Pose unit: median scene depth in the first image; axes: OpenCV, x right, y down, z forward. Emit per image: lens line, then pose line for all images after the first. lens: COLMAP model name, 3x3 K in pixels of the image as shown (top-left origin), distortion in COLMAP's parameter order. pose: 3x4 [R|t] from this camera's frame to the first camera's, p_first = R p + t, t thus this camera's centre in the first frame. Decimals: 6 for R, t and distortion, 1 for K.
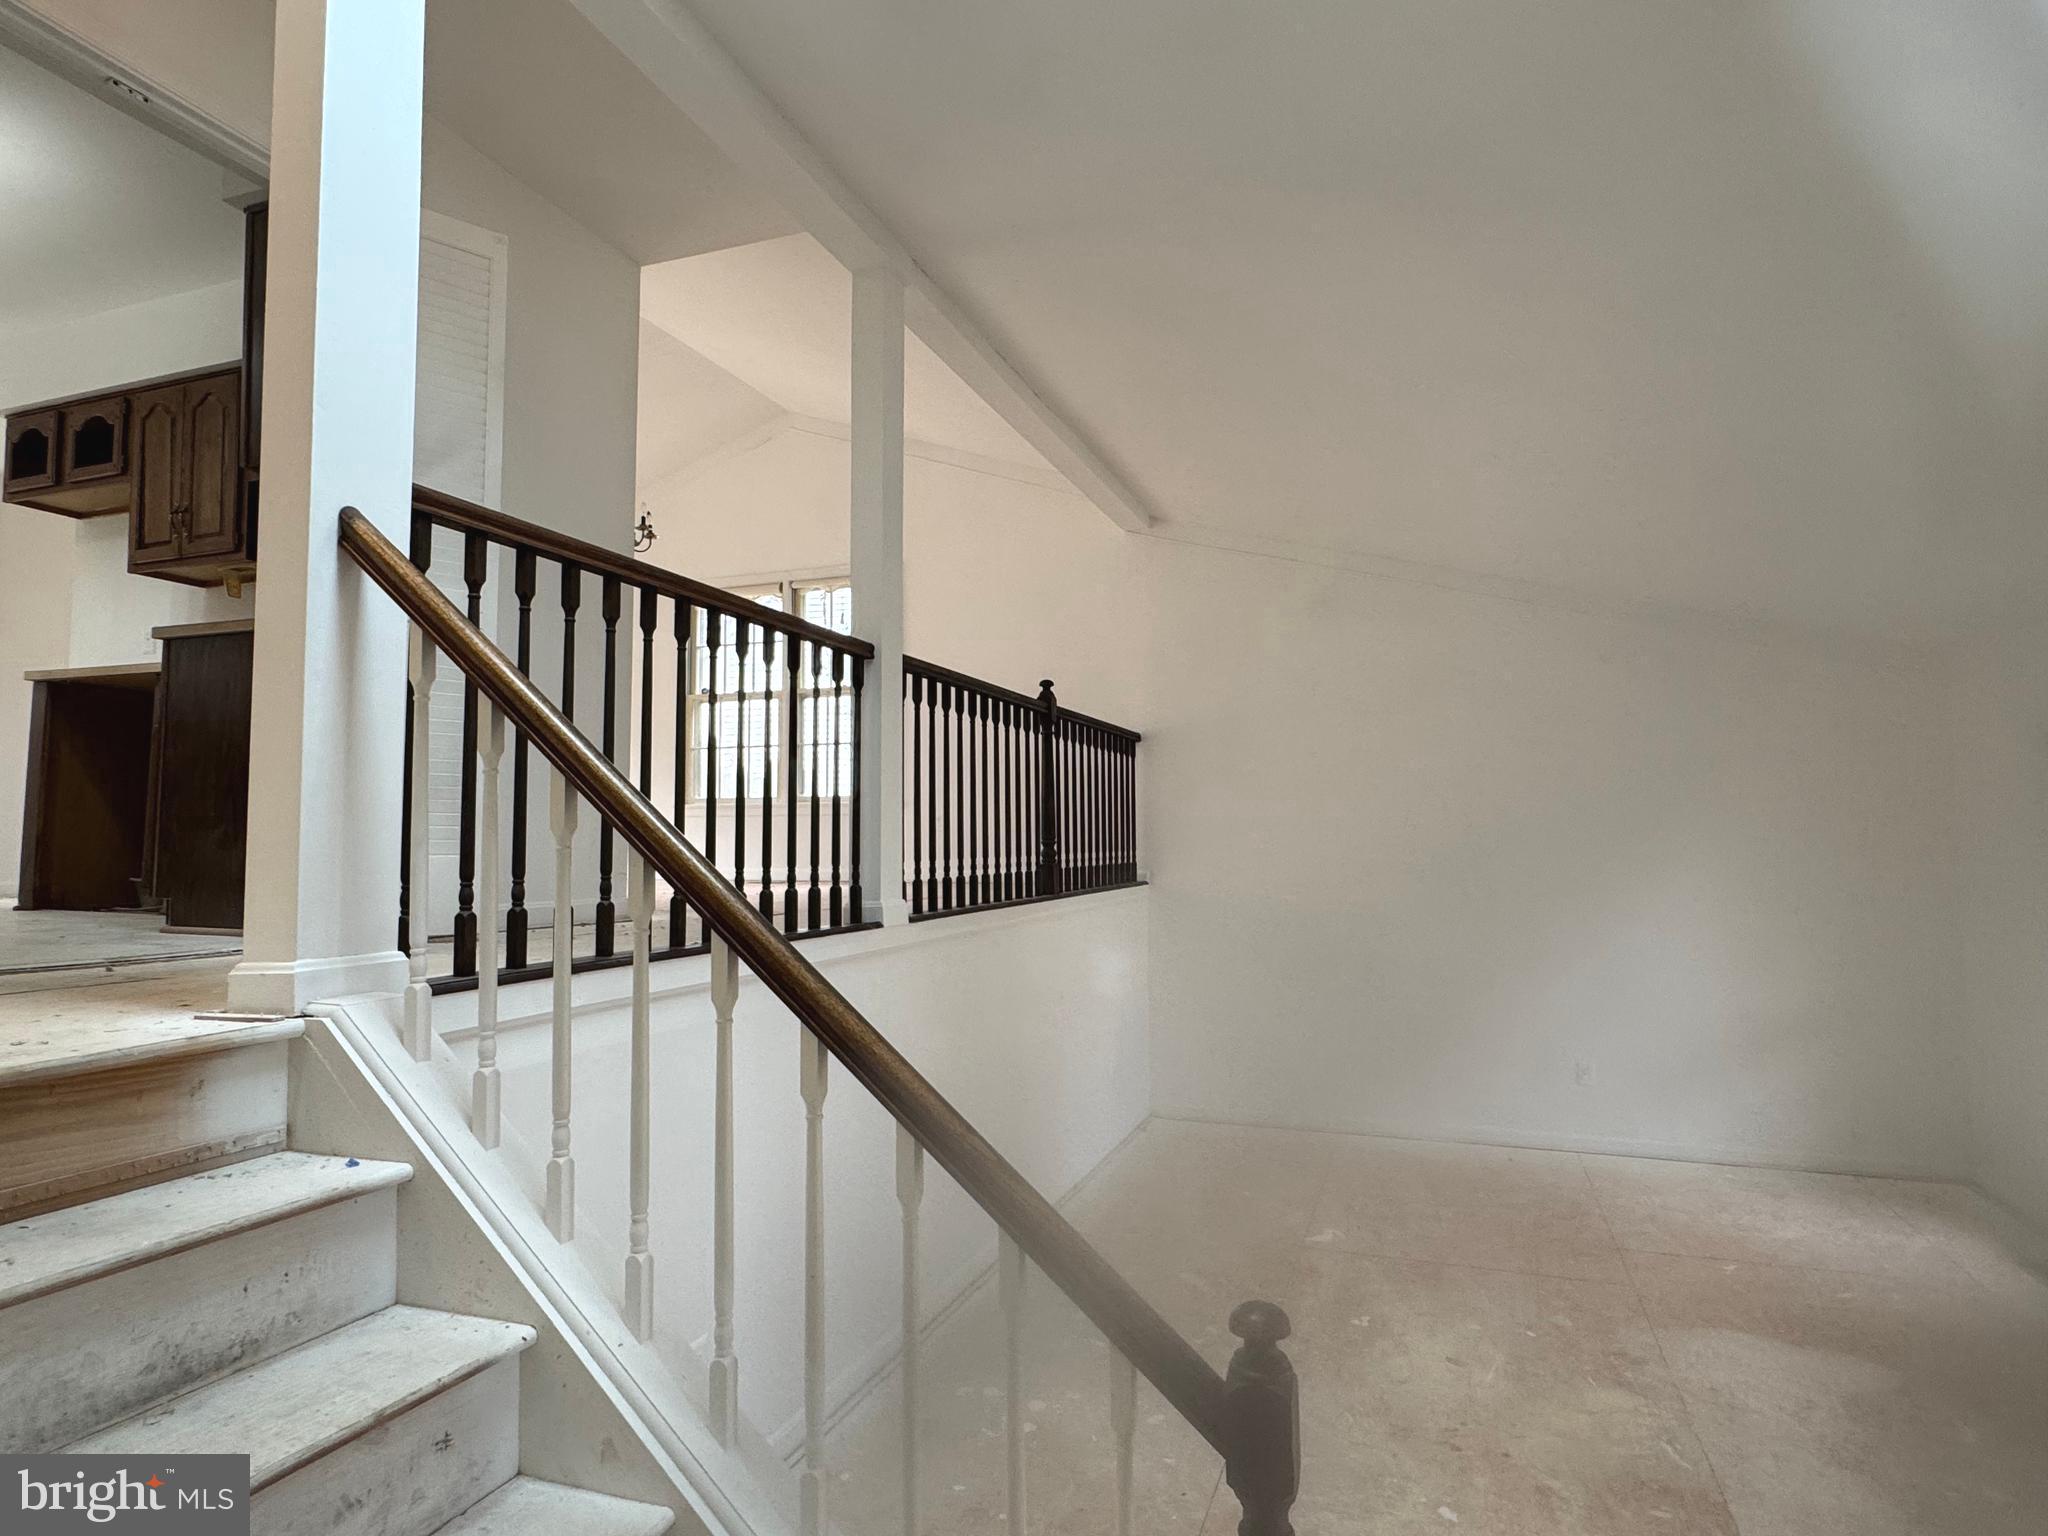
lens RADIAL K [[1132.0, 0, 1030.1], [0, 1132.0, 774.0], [0, 0, 1]] dist [-0.007711, 0.000657]
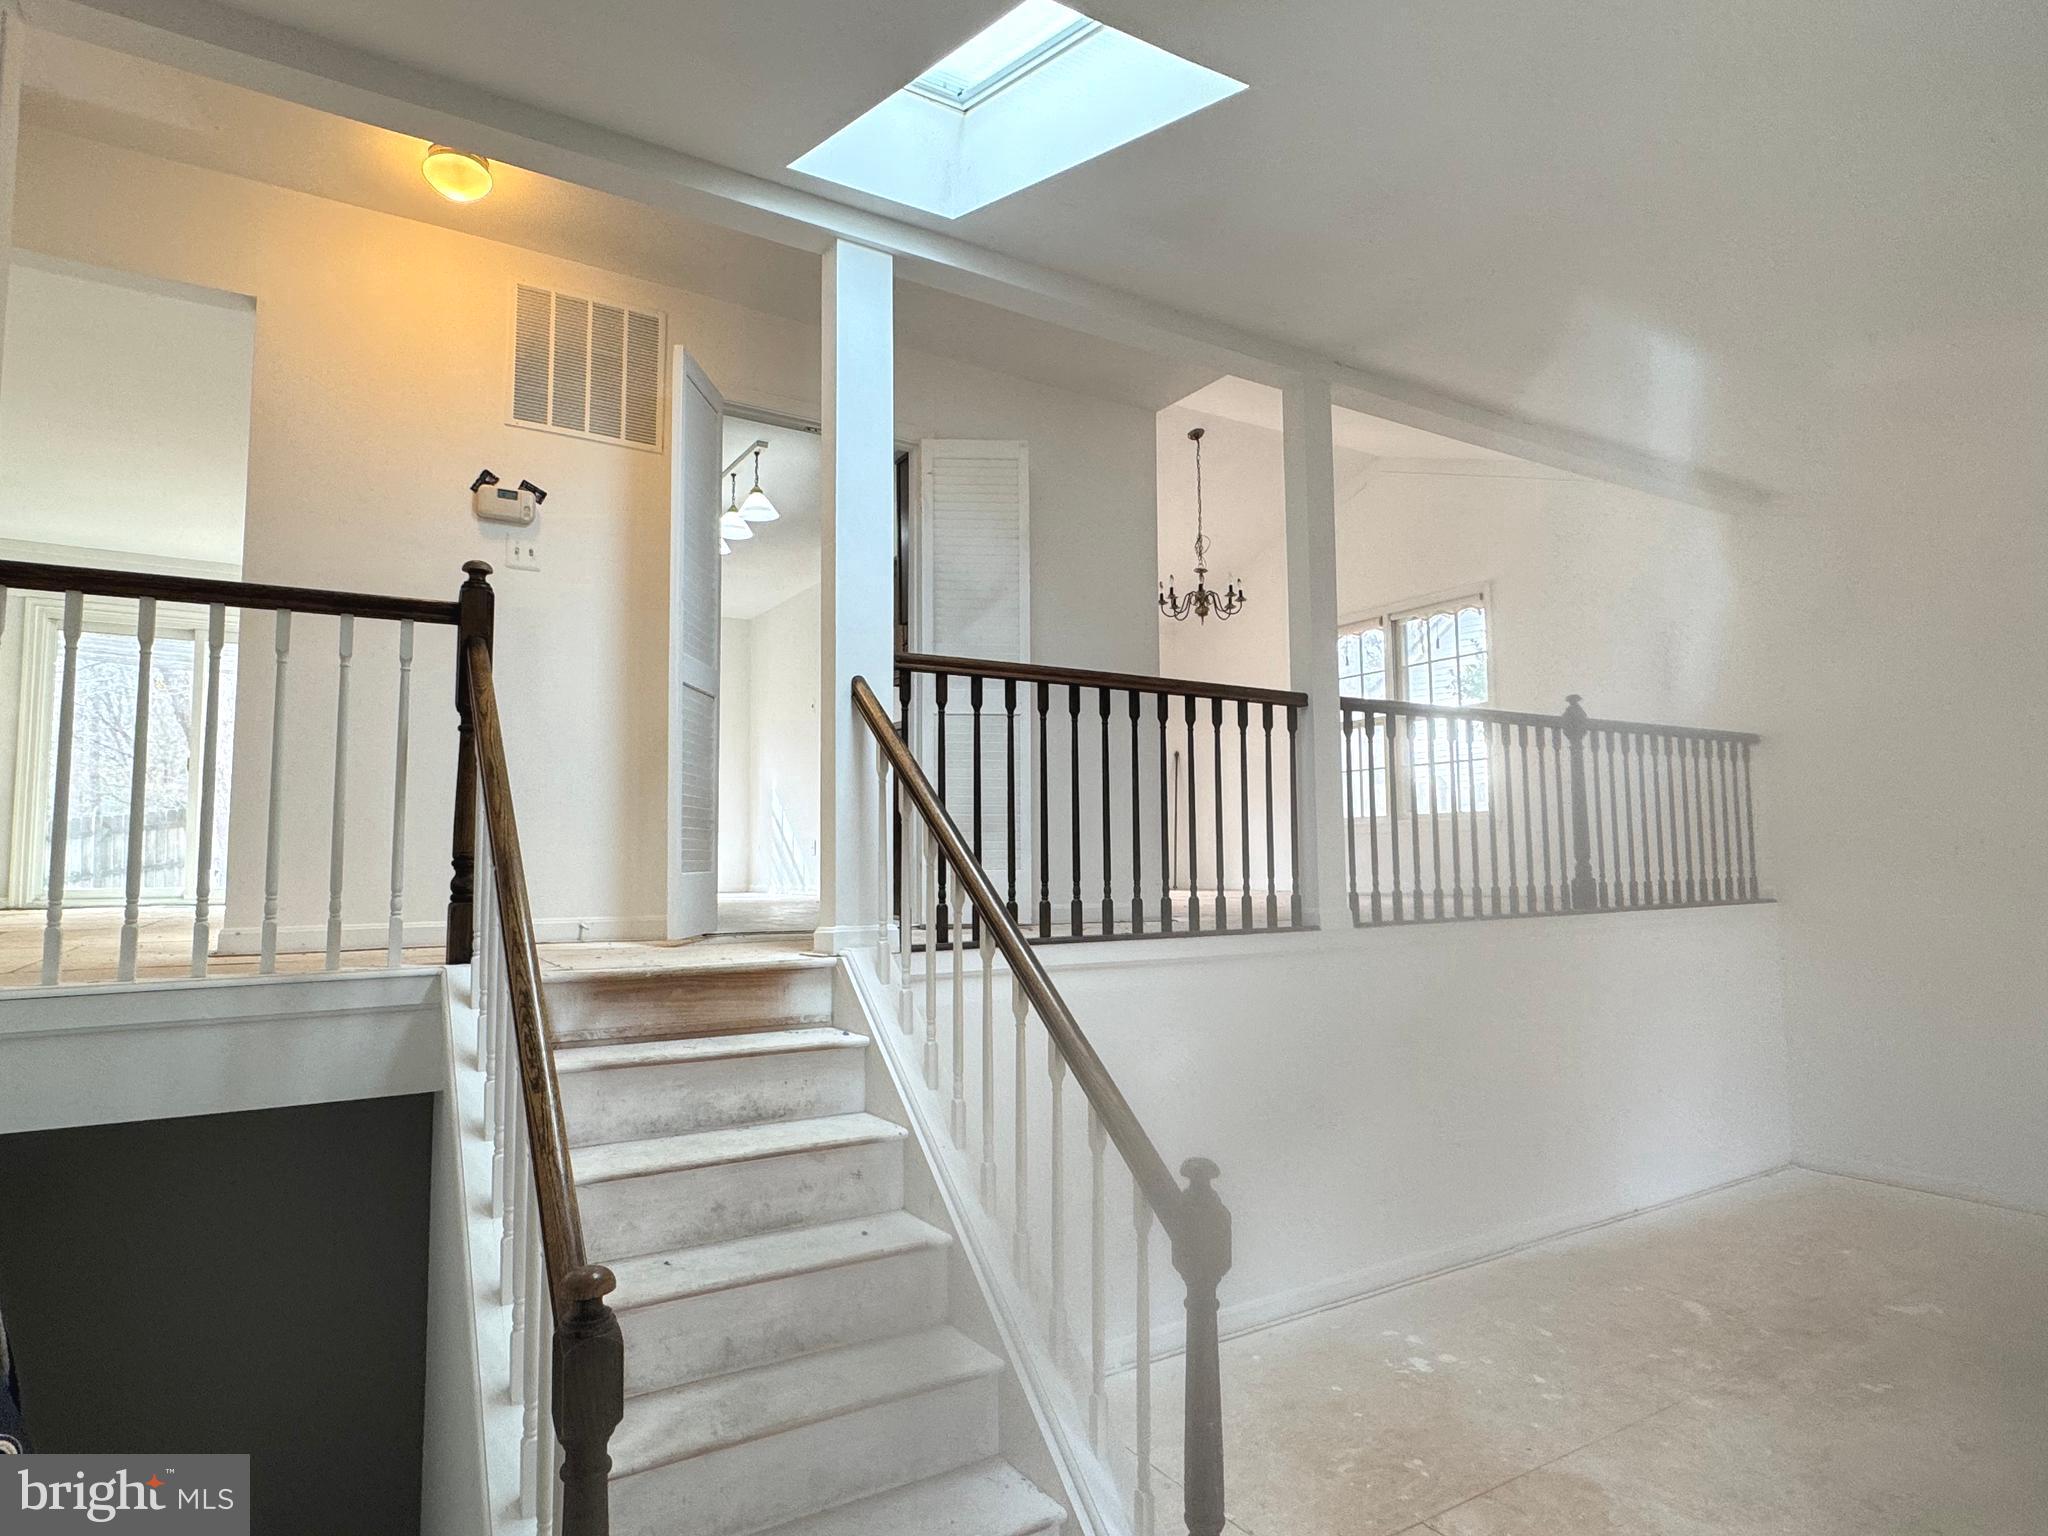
lens RADIAL K [[1132.0, 0, 1018.4], [0, 1132.0, 771.1], [0, 0, 1]] dist [-0.007711, 0.000657]
pose [[0.789259, -0.053548, -0.611721, 0.475089], [0.043288, 0.998564, -0.031561, -0.010756], [0.612533, -0.001571, 0.790444, -0.184043]]
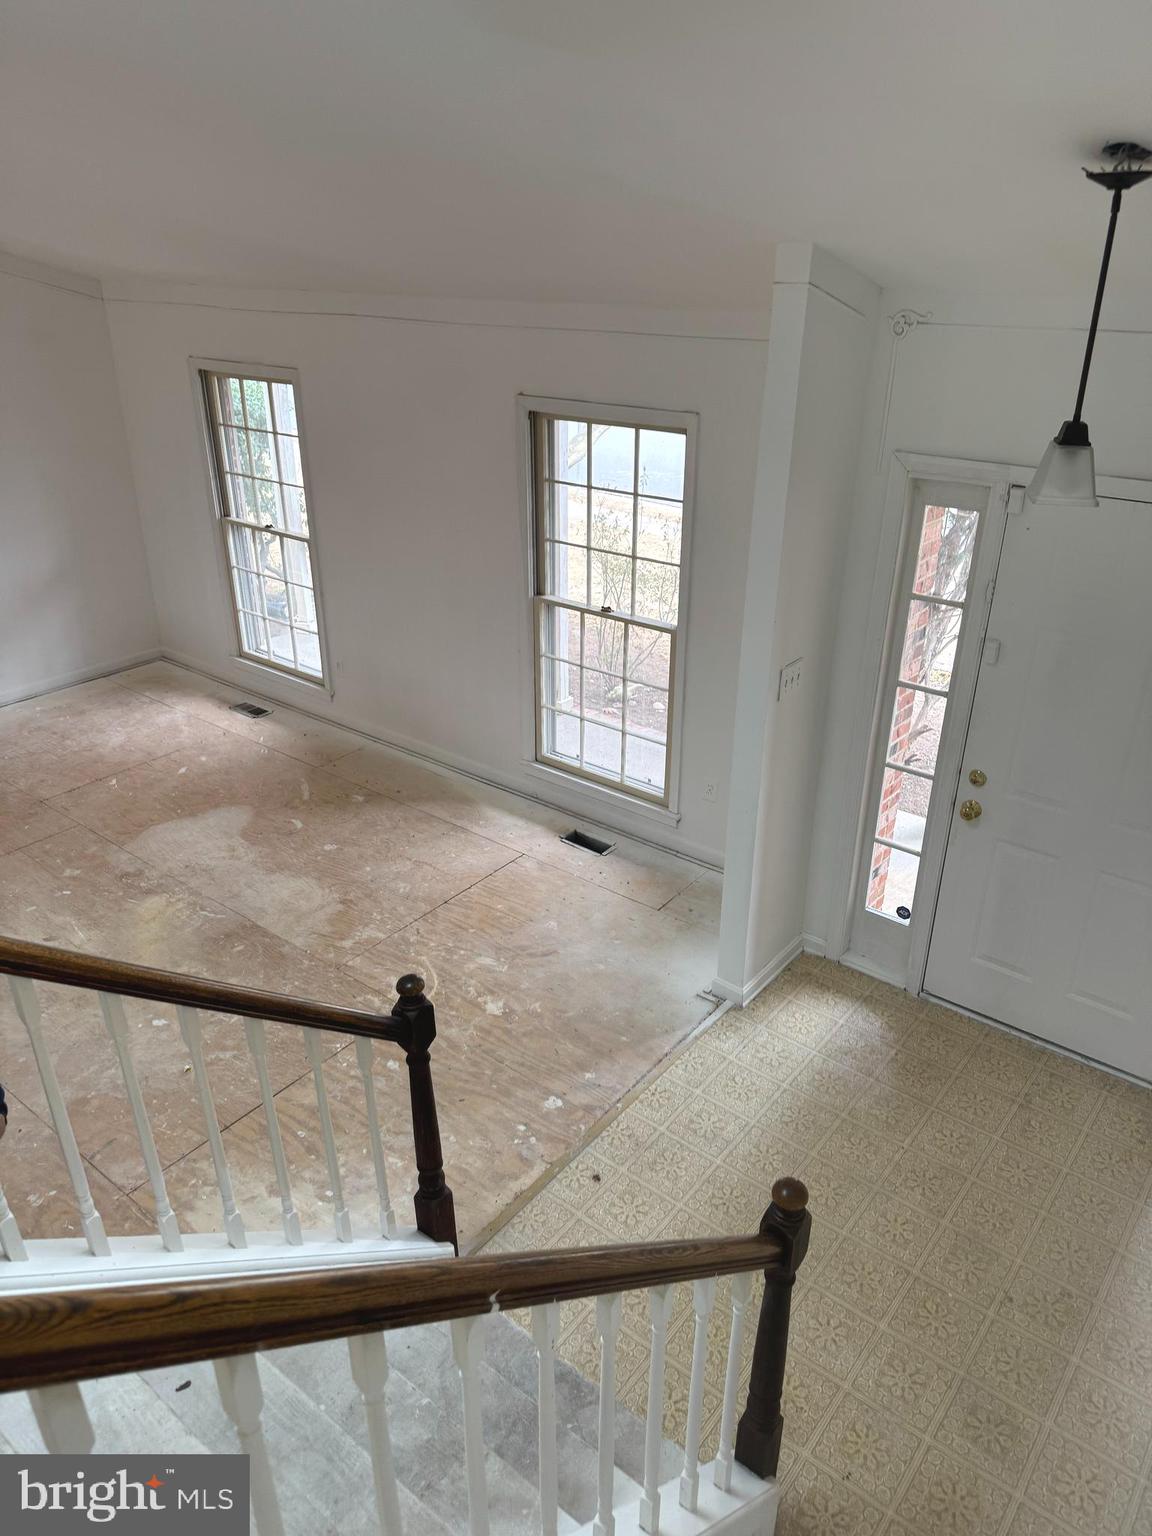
lens RADIAL K [[1074.4, 0, 577.9], [0, 1074.4, 771.3], [0, 0, 1]] dist [0.002309, -0.000017]
pose [[0.312512, -0.411612, 0.856103, -0.512862], [-0.059132, 0.891065, 0.450007, -0.321441], [-0.948072, -0.191256, 0.254129, 0.111182]]
